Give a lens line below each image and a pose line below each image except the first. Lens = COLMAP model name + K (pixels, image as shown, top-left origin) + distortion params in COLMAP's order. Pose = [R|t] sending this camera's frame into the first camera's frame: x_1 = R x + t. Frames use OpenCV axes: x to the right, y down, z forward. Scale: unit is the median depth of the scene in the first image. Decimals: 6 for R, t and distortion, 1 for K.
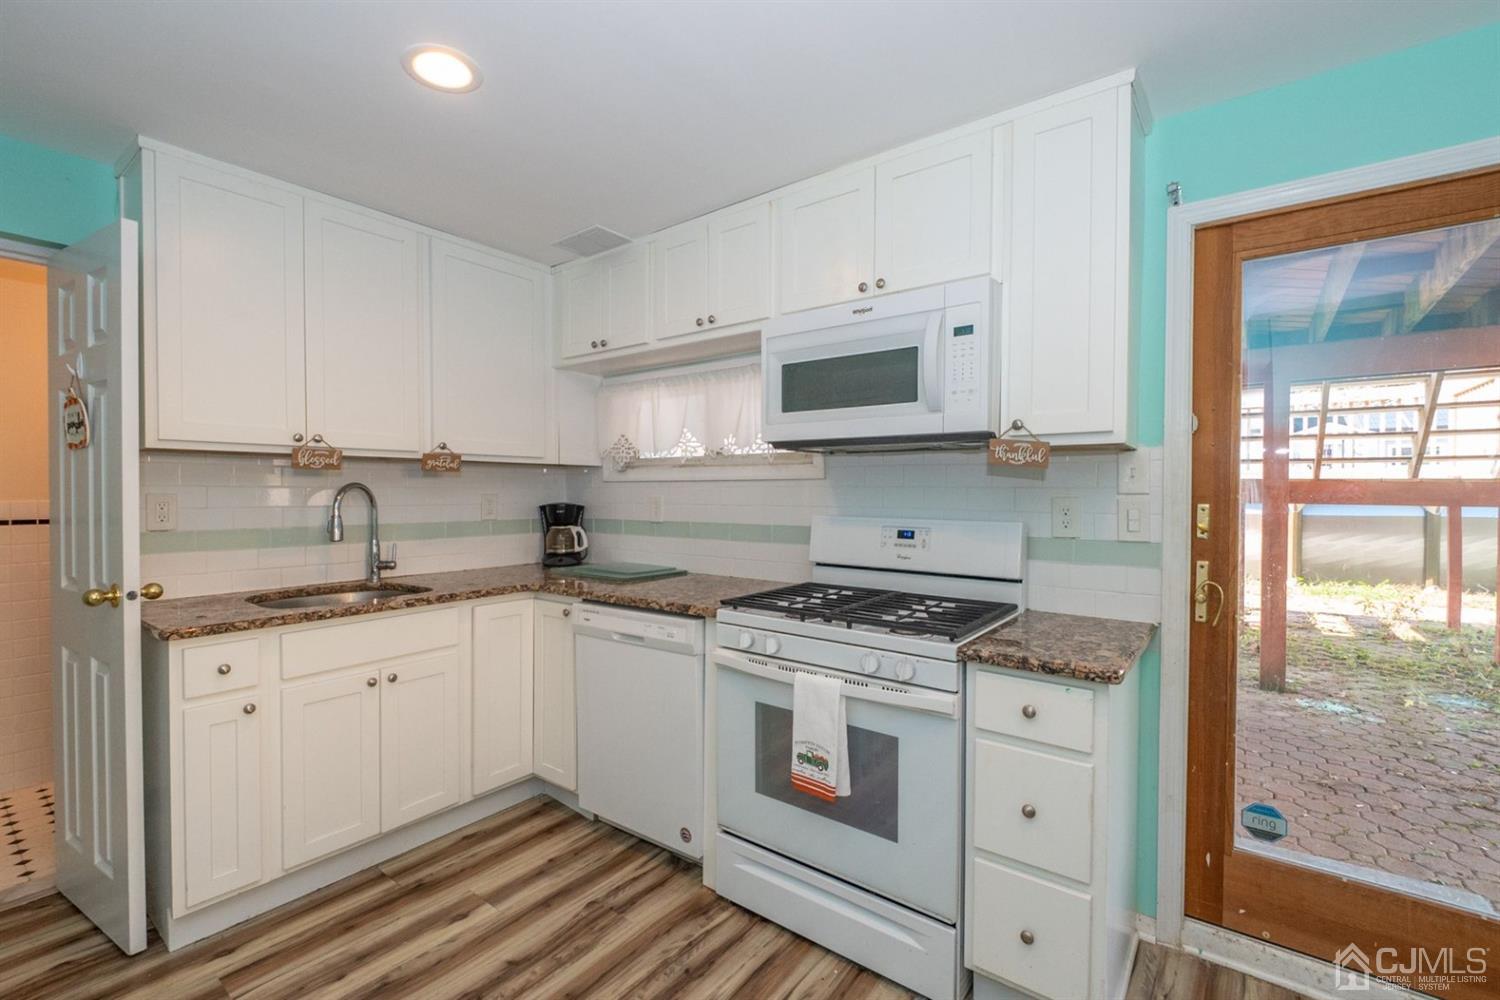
lens RADIAL K [[647.3, 0, 700.6], [0, 647.3, 499.7], [0, 0, 1]] dist [0.012314, -0.001861]
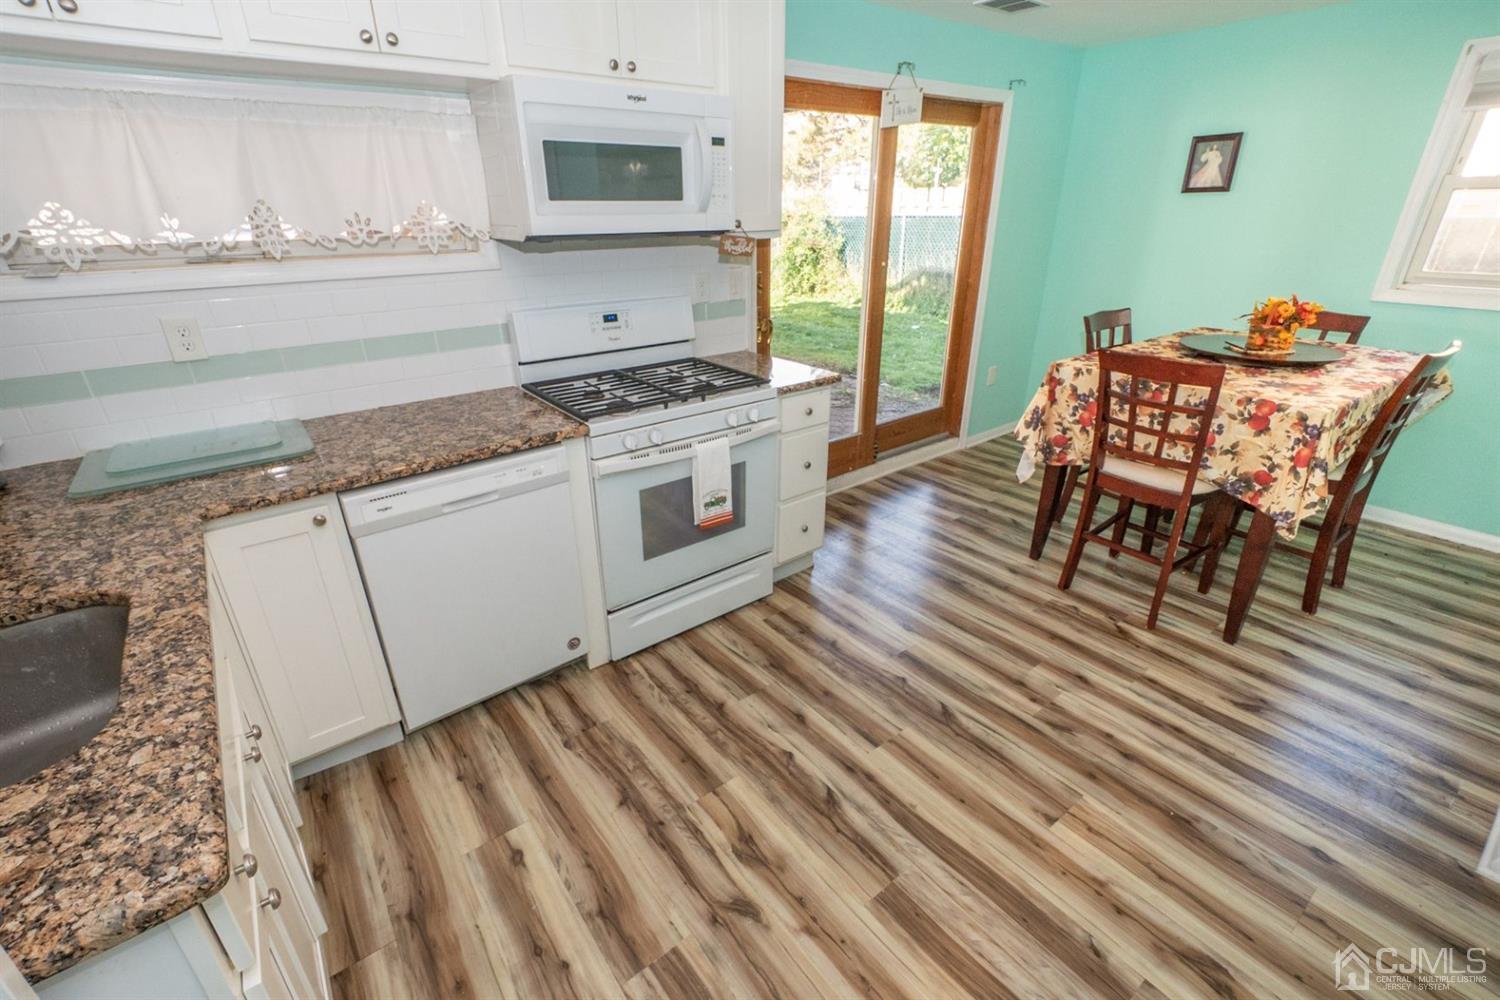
lens RADIAL K [[647.3, 0, 770.8], [0, 647.3, 506.4], [0, 0, 1]] dist [0.012314, -0.001861]
pose [[0.238149, -0.410661, 0.880138, -0.770356], [0.033080, 0.909115, 0.415230, -0.111600], [-0.970665, -0.069771, 0.230090, 0.456375]]
